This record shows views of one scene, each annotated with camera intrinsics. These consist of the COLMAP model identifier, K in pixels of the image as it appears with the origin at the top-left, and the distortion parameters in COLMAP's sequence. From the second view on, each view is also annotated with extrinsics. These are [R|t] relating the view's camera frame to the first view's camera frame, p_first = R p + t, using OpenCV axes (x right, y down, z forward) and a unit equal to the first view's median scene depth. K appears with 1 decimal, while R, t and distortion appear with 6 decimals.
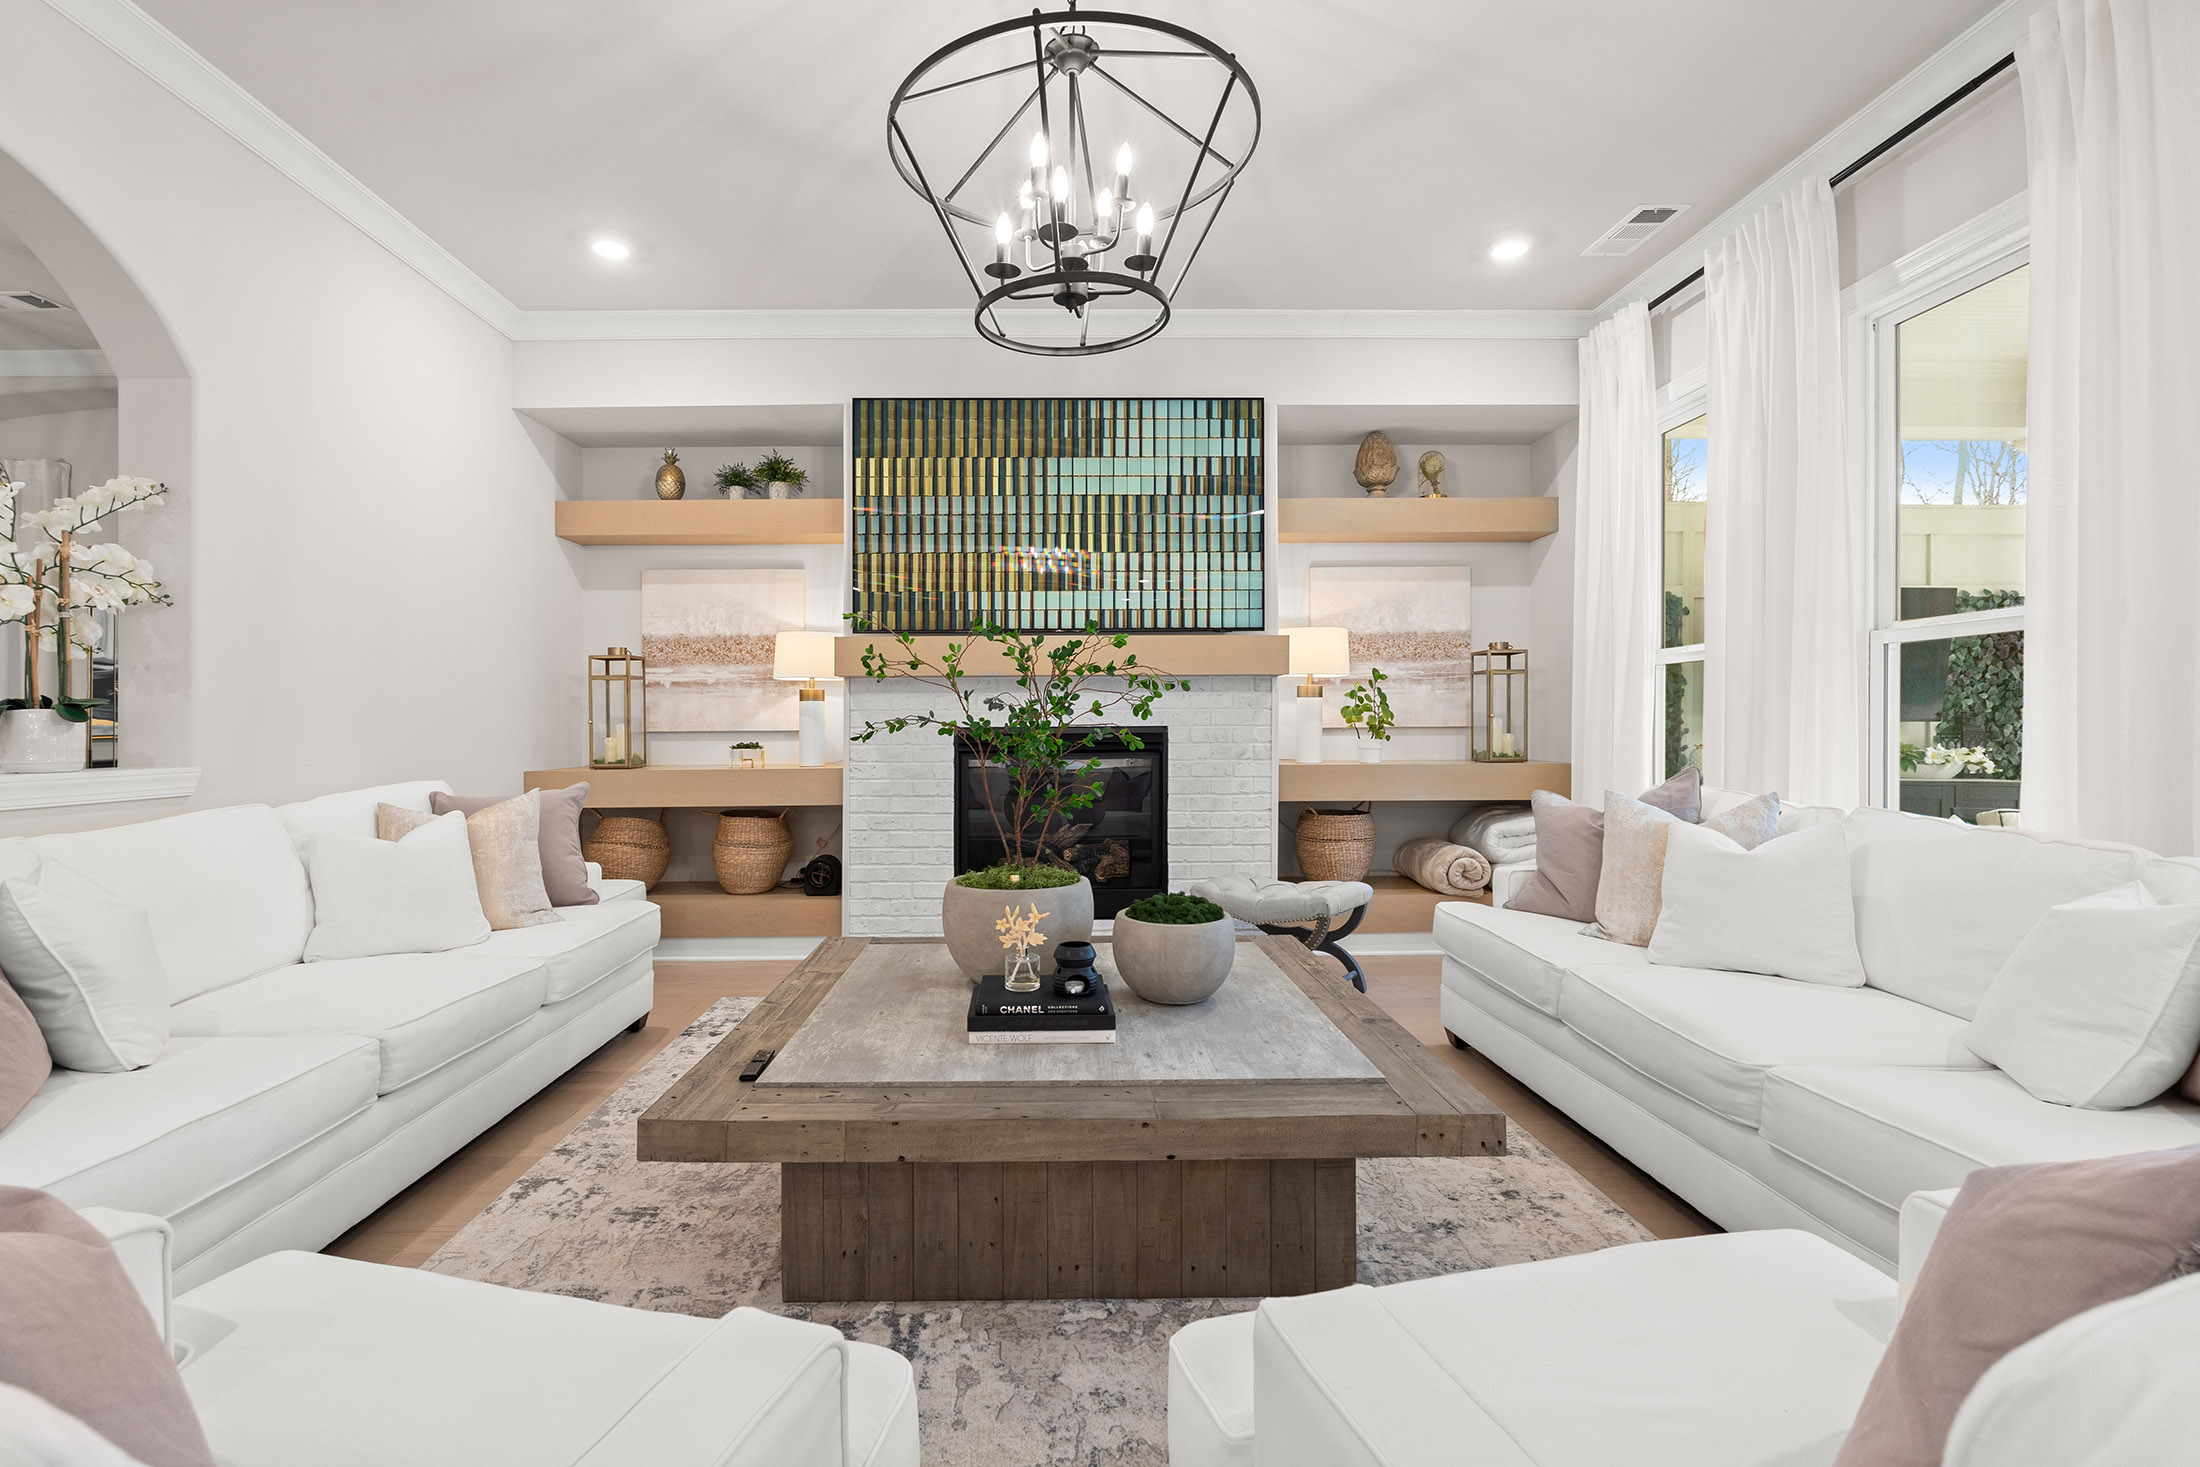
lens RADIAL K [[984.4, 0, 1037.7], [0, 984.4, 719.8], [0, 0, 1]] dist [-0.006293, 0.000869]
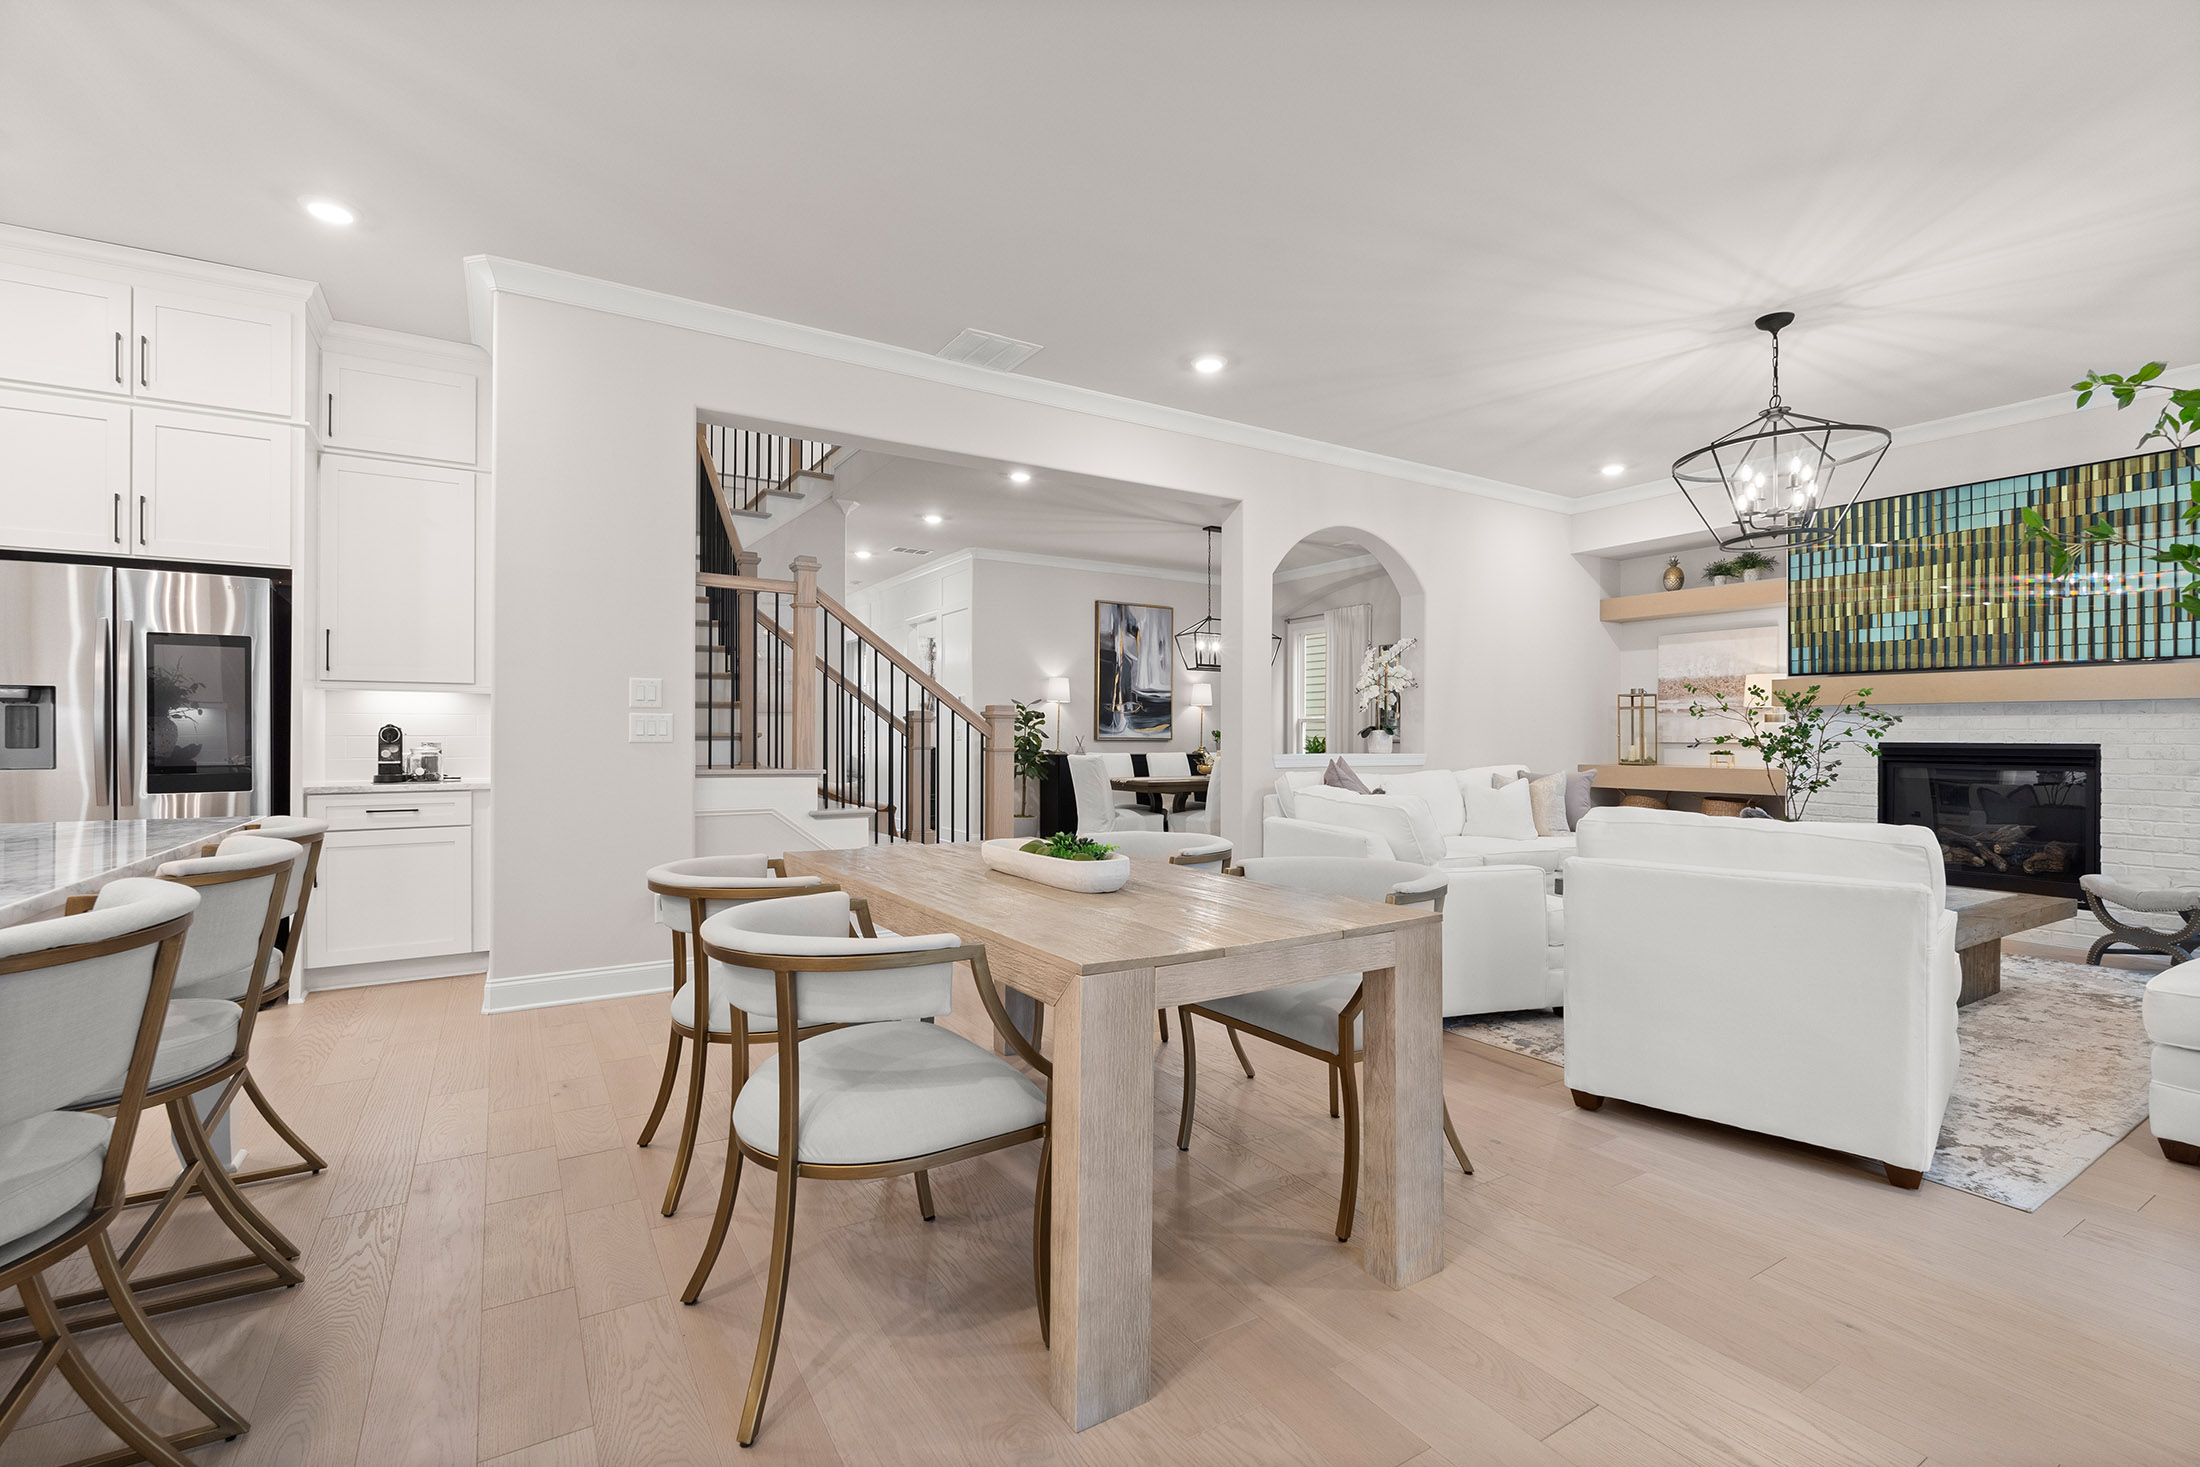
lens RADIAL K [[984.4, 0, 1104.7], [0, 984.4, 729.4], [0, 0, 1]] dist [-0.006293, 0.000869]
pose [[0.531444, 0.003996, -0.847084, 0.461619], [-0.005282, 0.999985, 0.001404, -0.005943], [0.847077, 0.003728, 0.531457, -0.570513]]
